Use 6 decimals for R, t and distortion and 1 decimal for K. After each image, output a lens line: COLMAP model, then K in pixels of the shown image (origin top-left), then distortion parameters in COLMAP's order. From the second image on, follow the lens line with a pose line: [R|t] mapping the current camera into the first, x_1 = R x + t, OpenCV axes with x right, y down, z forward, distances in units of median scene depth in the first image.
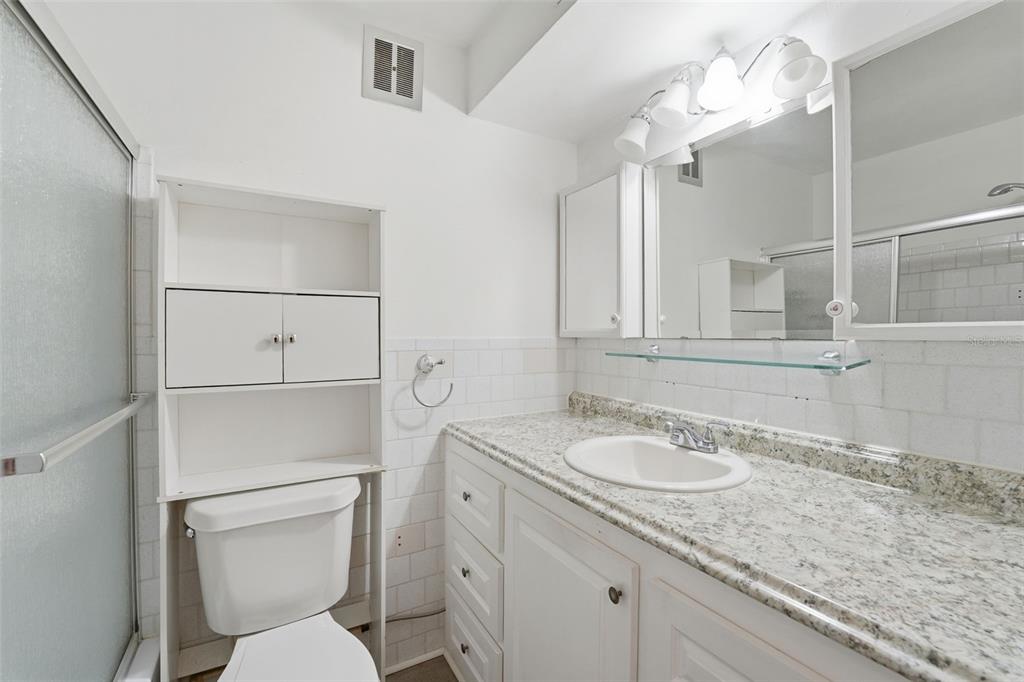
lens RADIAL K [[427.1, 0, 514.4], [0, 427.1, 338.1], [0, 0, 1]] dist [-0.027766, -0.000077]
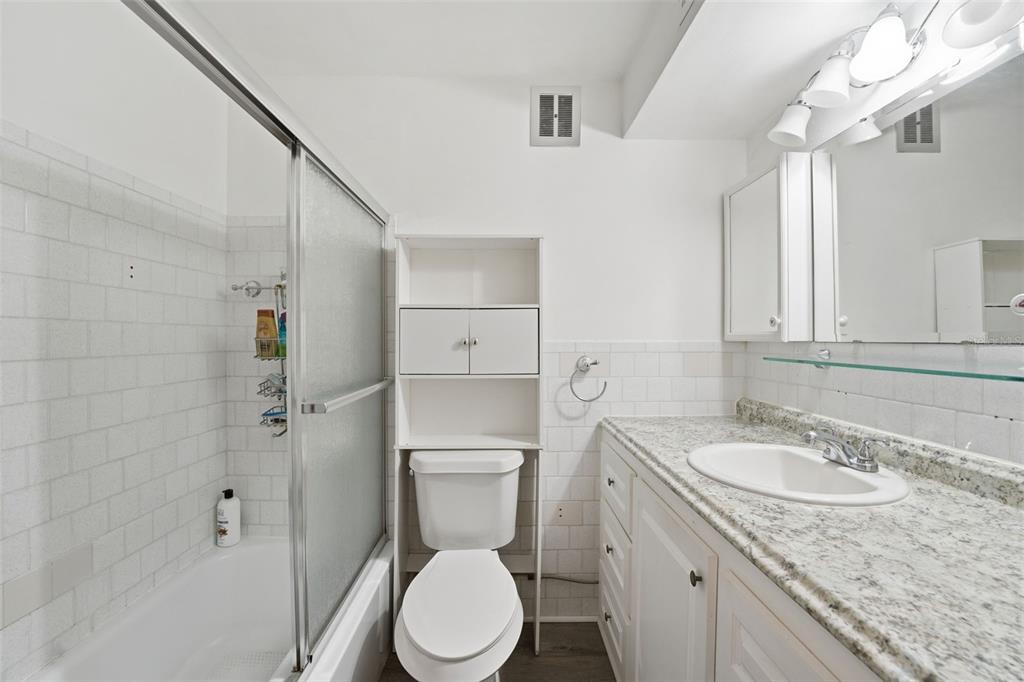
lens RADIAL K [[413.1, 0, 512.0], [0, 413.1, 341.0], [0, 0, 1]] dist [-0.023803, 0.000177]
pose [[0.873299, 0.000530, -0.487184, 0.205314], [-0.001717, 0.999997, -0.001990, 0.001185], [0.487181, 0.002574, 0.873297, -0.087127]]
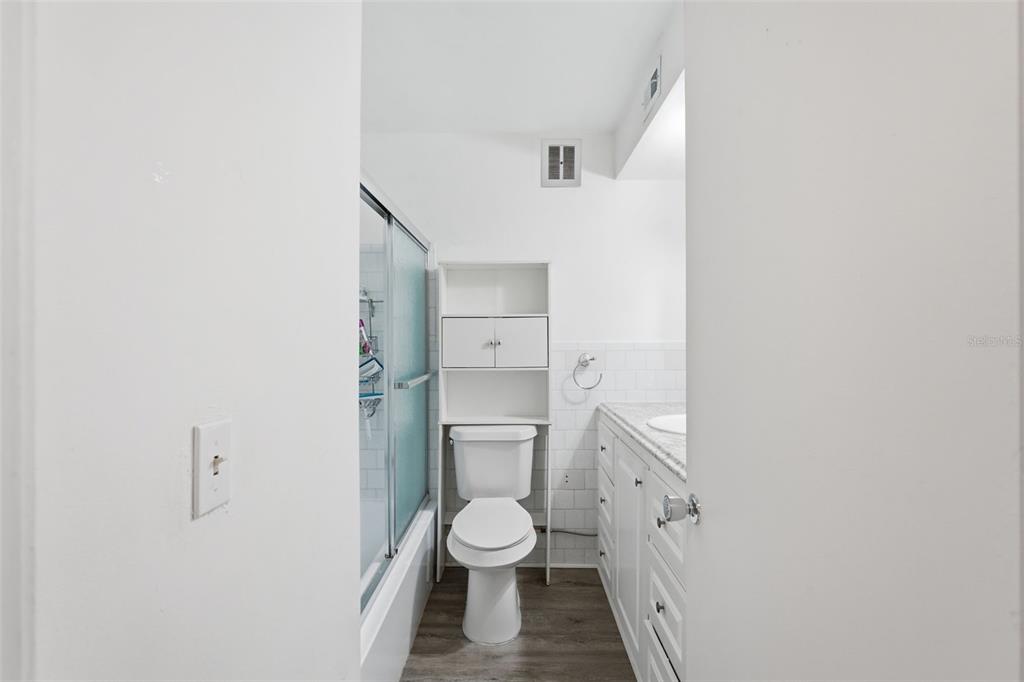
lens RADIAL K [[472.1, 0, 512.5], [0, 472.1, 337.4], [0, 0, 1]] dist [0.000519, 0.000080]
pose [[0.859476, -0.007884, -0.511116, 0.498956], [0.001945, 0.999924, -0.012153, 0.003392], [0.511173, 0.009451, 0.859426, -0.629272]]
